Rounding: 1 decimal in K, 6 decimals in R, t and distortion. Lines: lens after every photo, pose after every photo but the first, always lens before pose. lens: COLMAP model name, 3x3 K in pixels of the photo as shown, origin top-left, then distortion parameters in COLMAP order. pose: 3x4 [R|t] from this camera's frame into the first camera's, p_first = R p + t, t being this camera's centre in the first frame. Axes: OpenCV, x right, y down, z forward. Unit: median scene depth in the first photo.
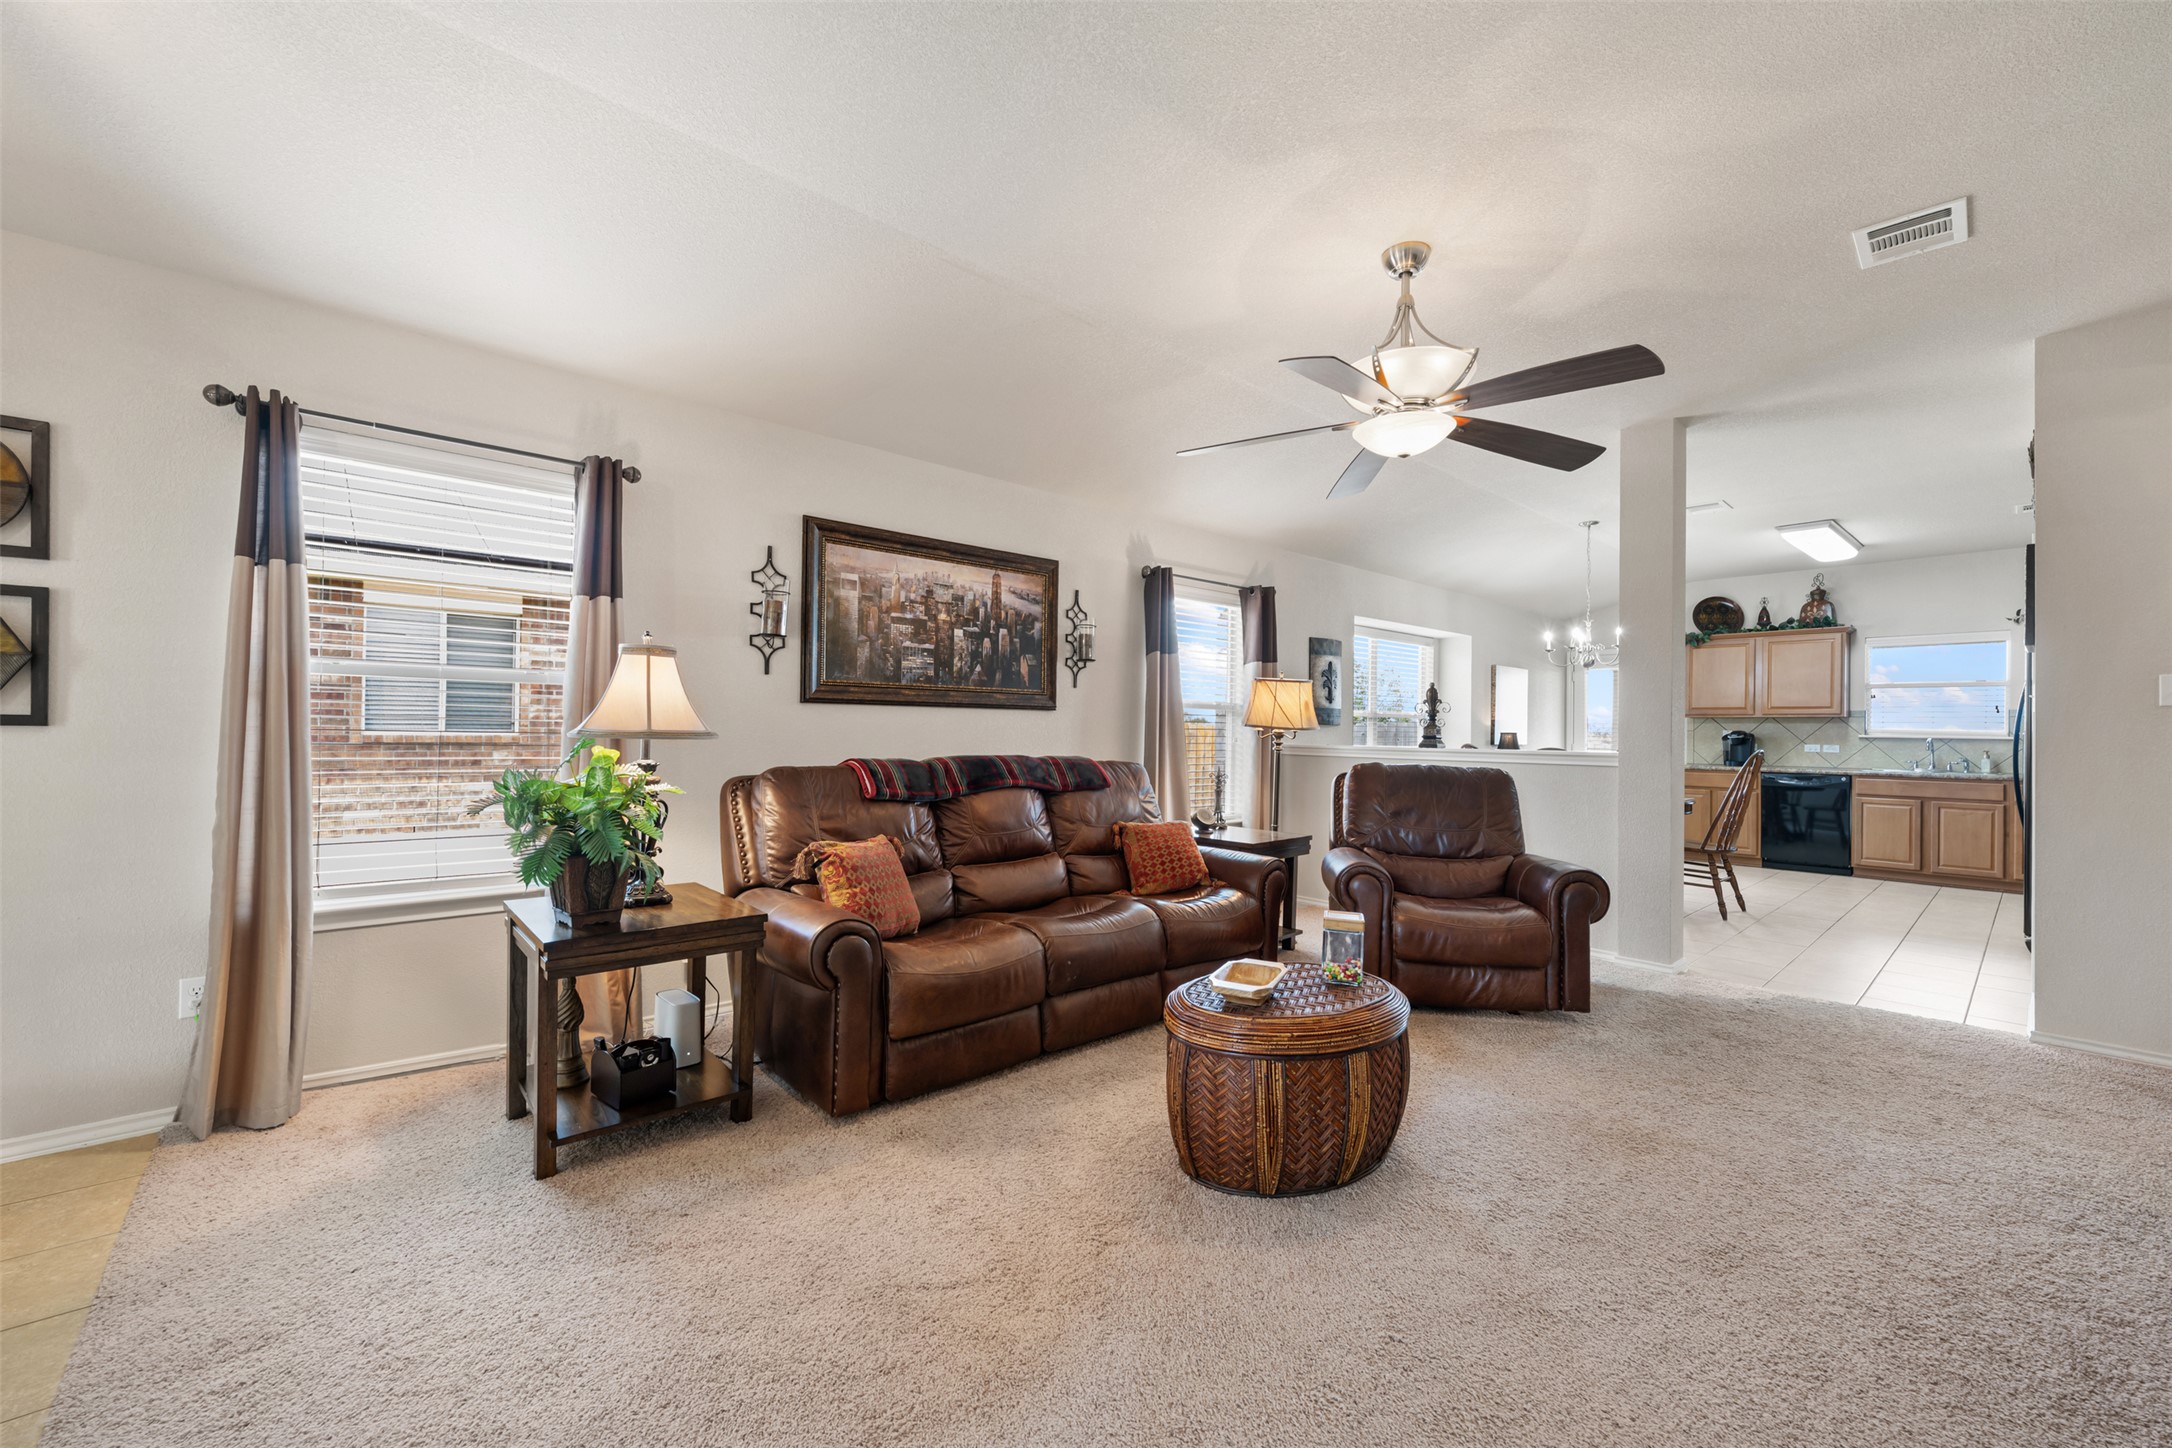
lens RADIAL K [[858.0, 0, 1088.4], [0, 858.0, 725.3], [0, 0, 1]] dist [-0.000569, 0.000126]
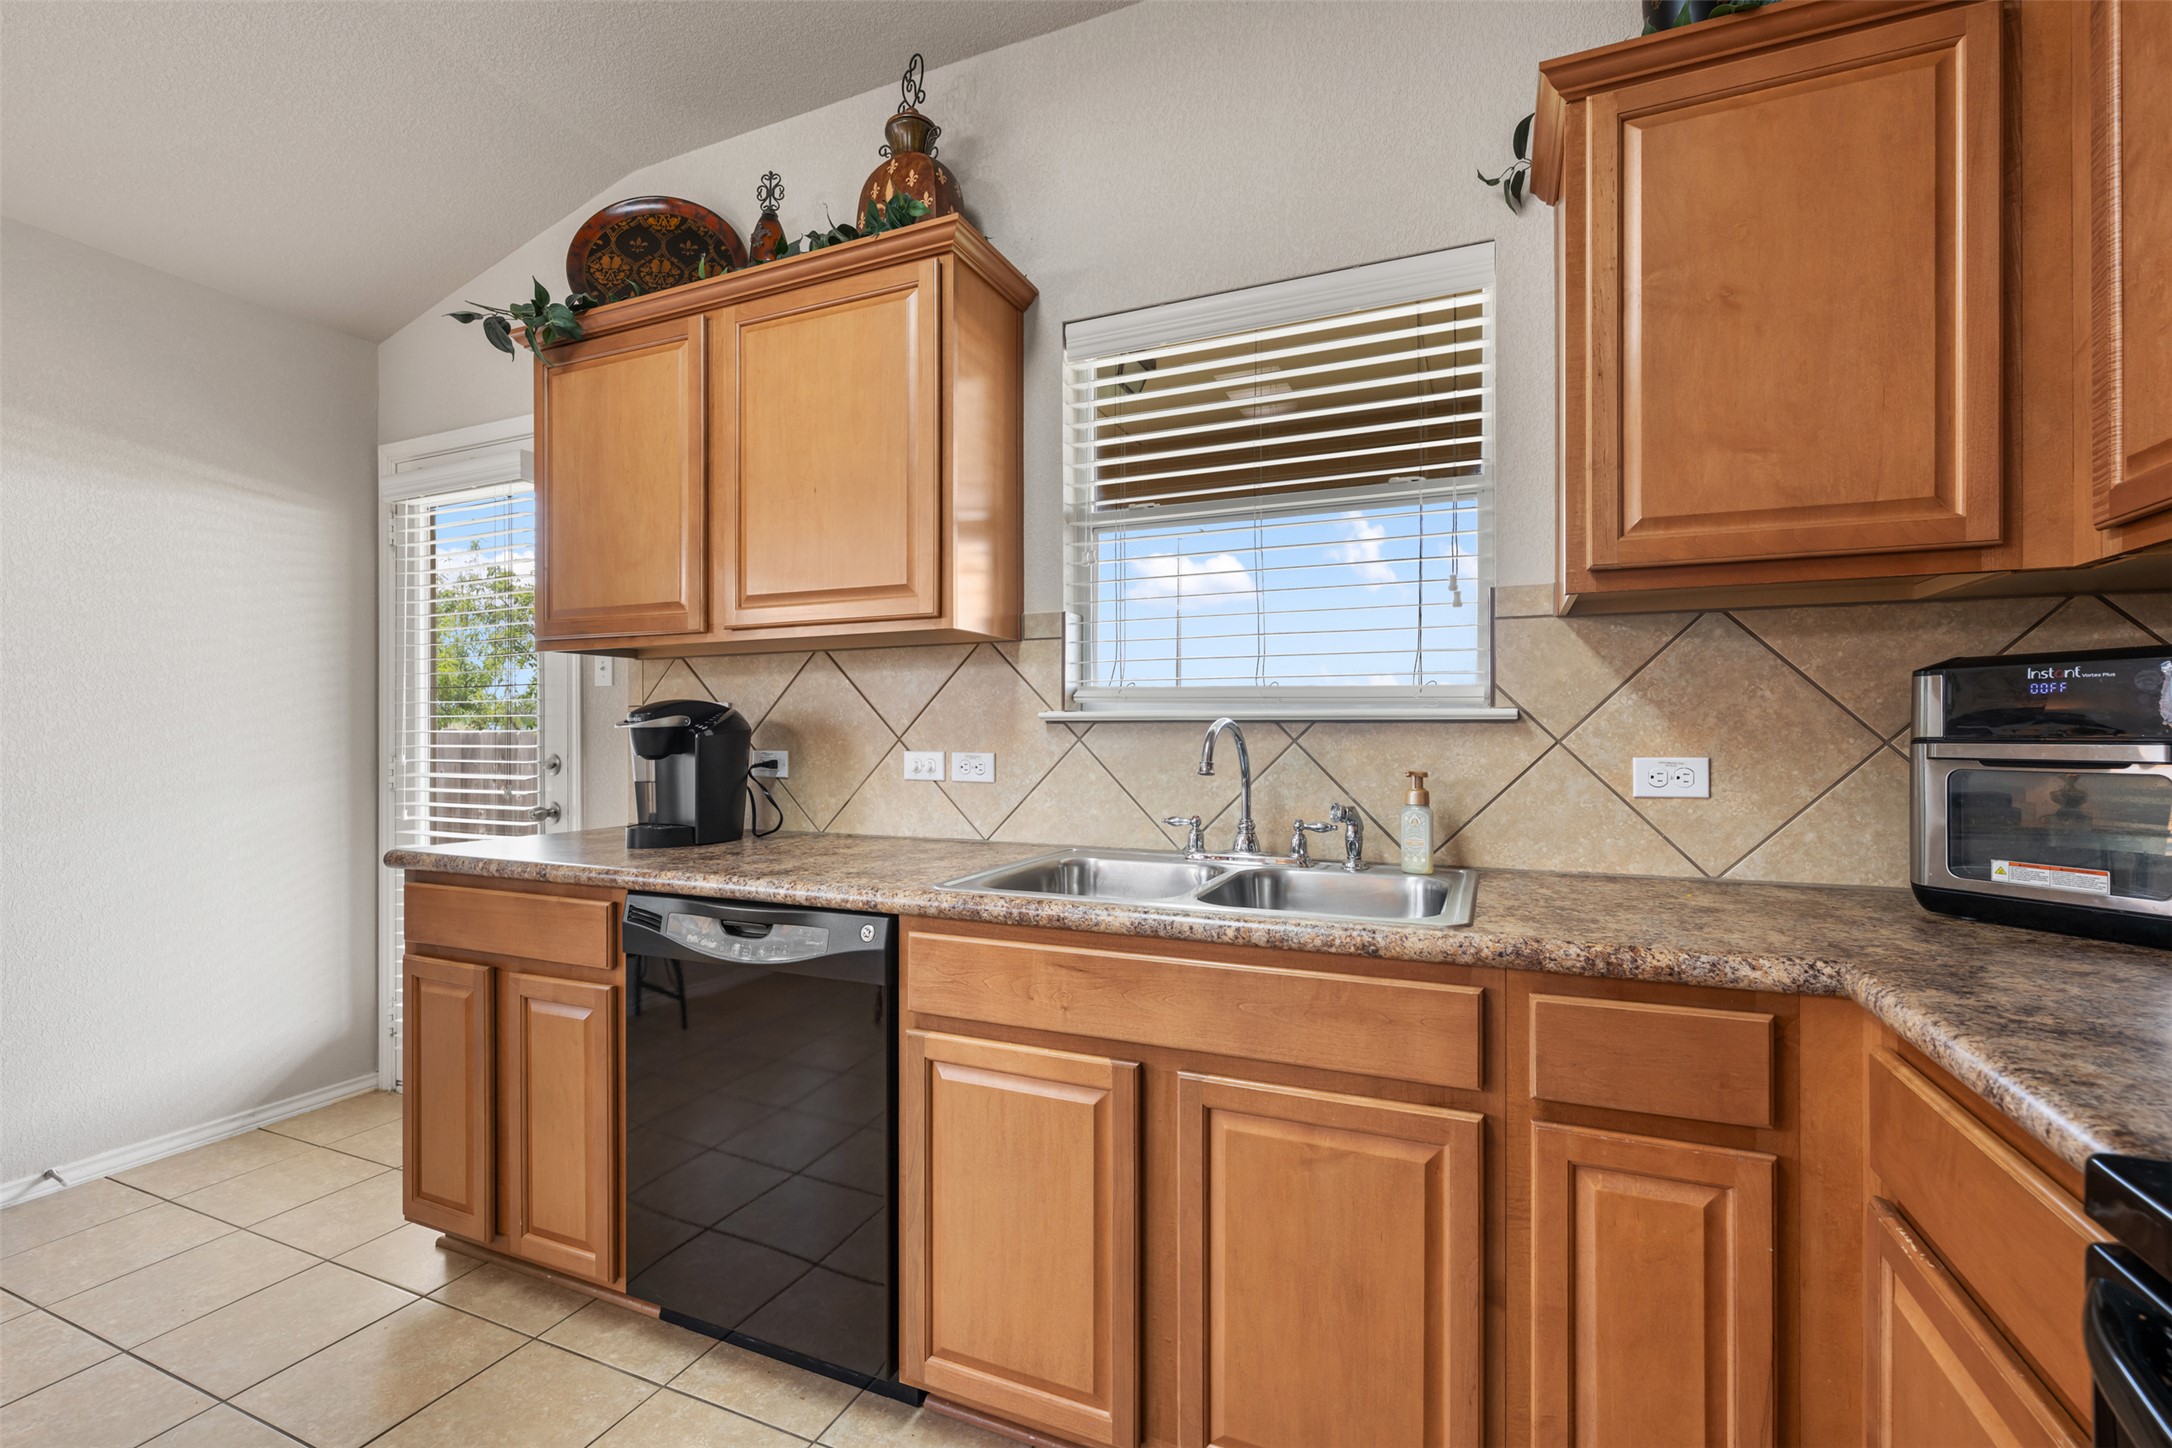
lens RADIAL K [[939.3, 0, 1089.7], [0, 939.3, 731.0], [0, 0, 1]] dist [-0.000620, 0.001156]
pose [[0.907843, -0.013588, 0.419090, 1.422568], [0.010384, 0.999897, 0.009924, 0.026200], [-0.419181, -0.004658, 0.907891, 1.335526]]
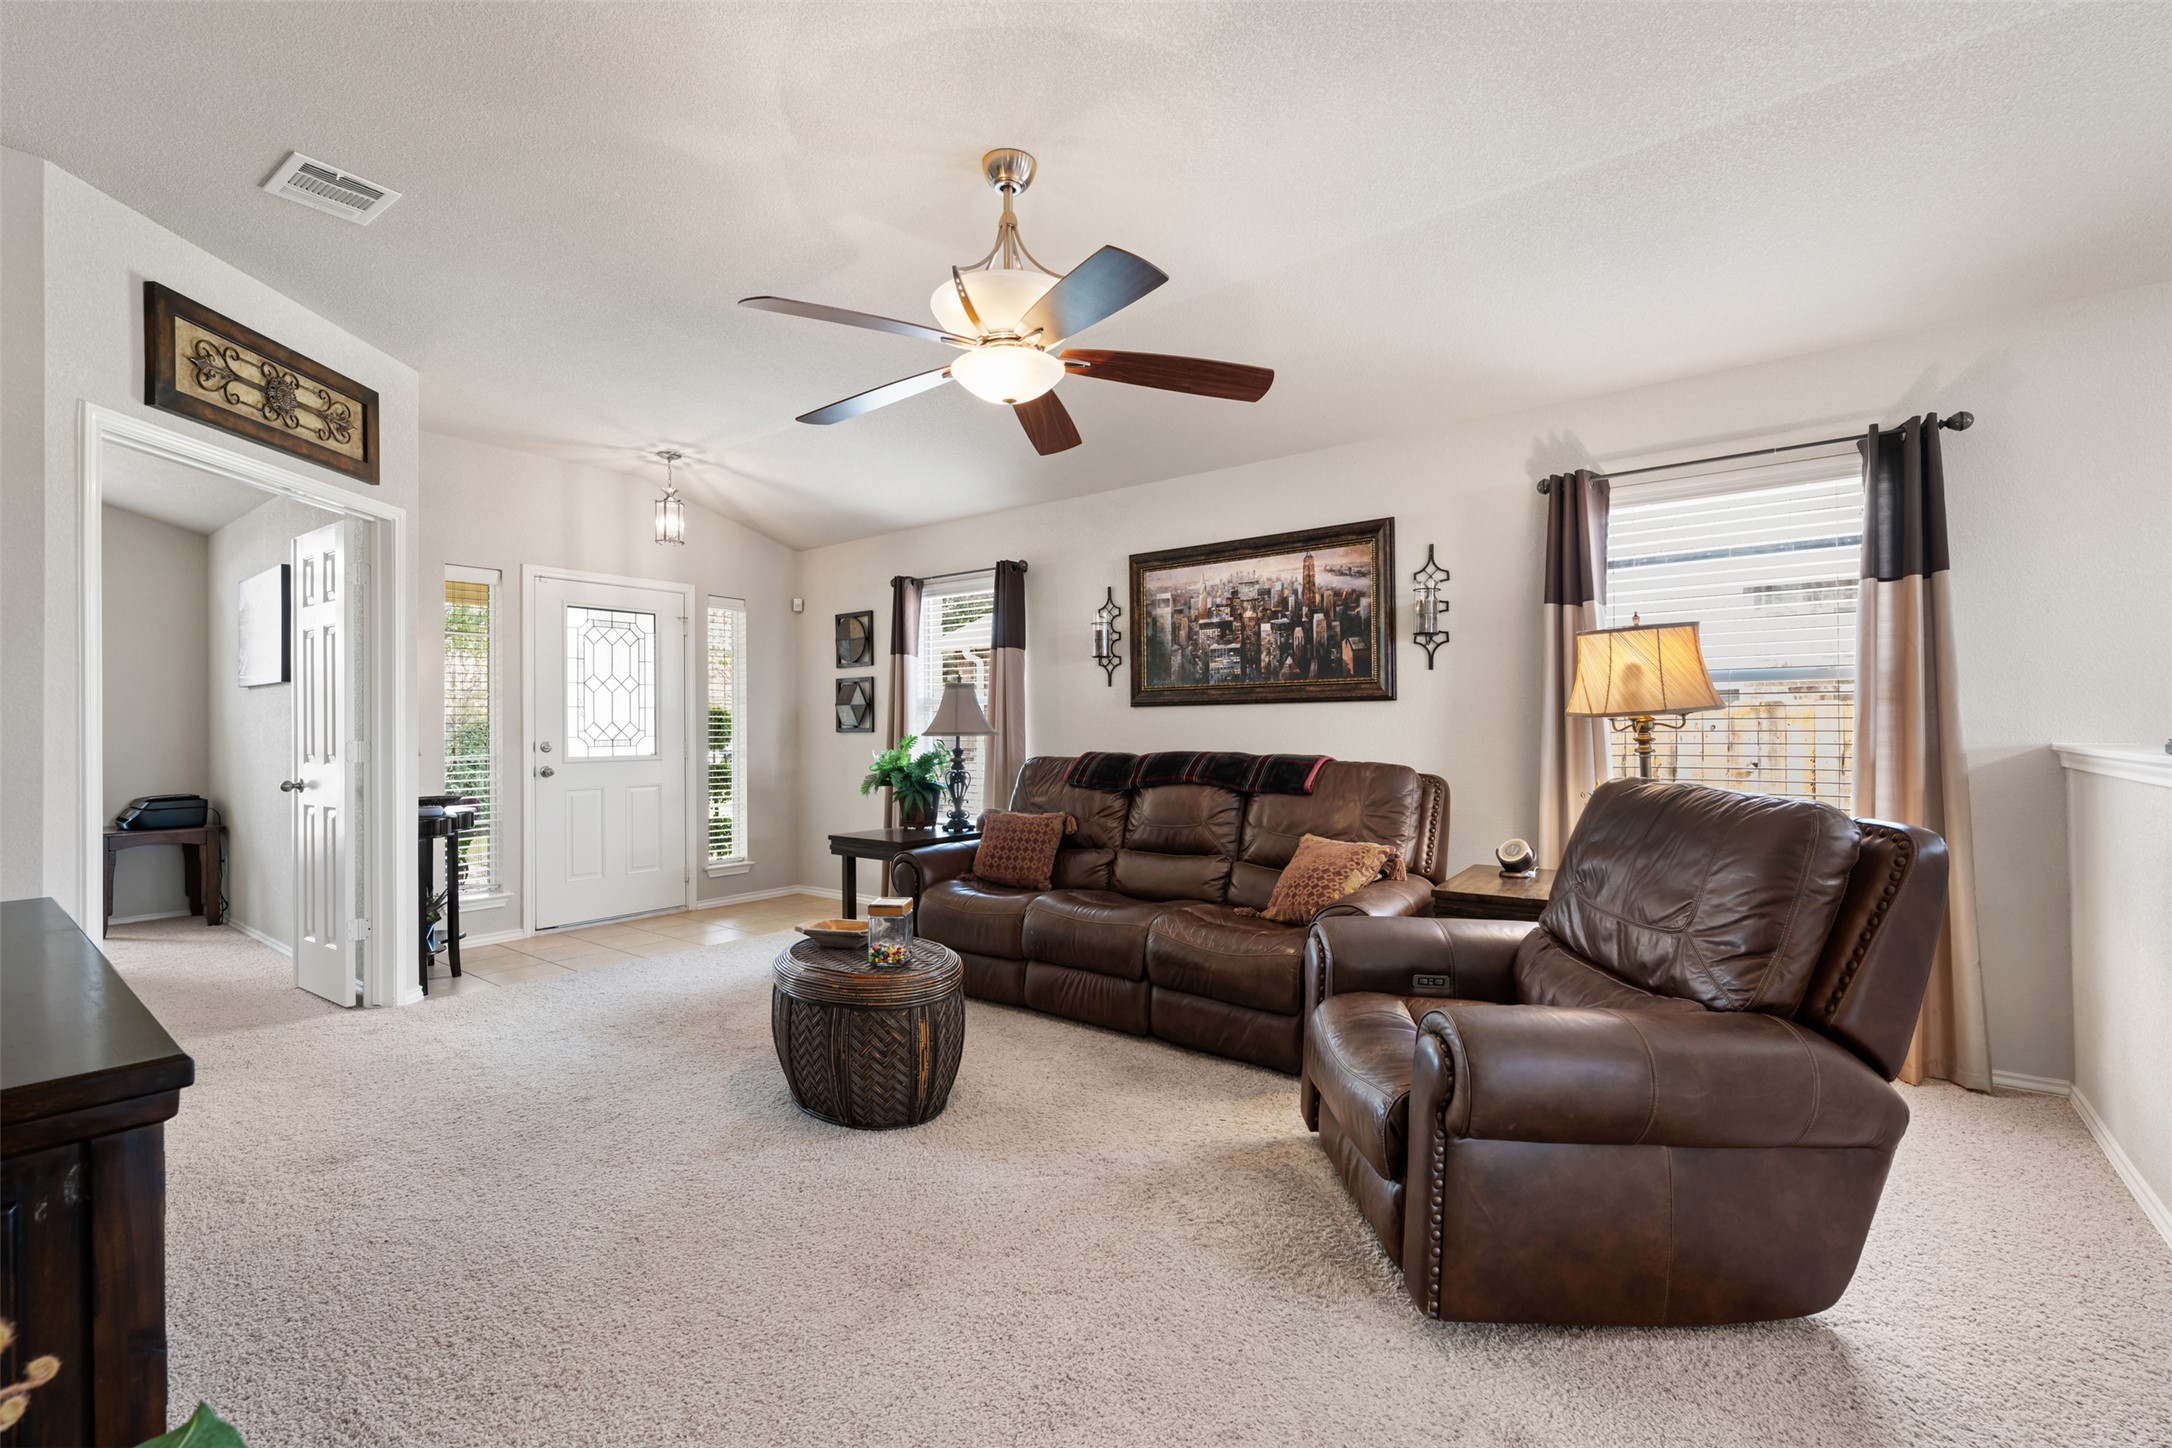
lens RADIAL K [[947.4, 0, 1079.7], [0, 947.4, 721.3], [0, 0, 1]] dist [-0.000373, 0.000527]
pose [[0.184212, -0.020431, -0.982674, 0.845028], [0.016992, 0.999701, -0.017600, 0.014131], [0.982740, -0.013455, 0.184504, 0.577055]]
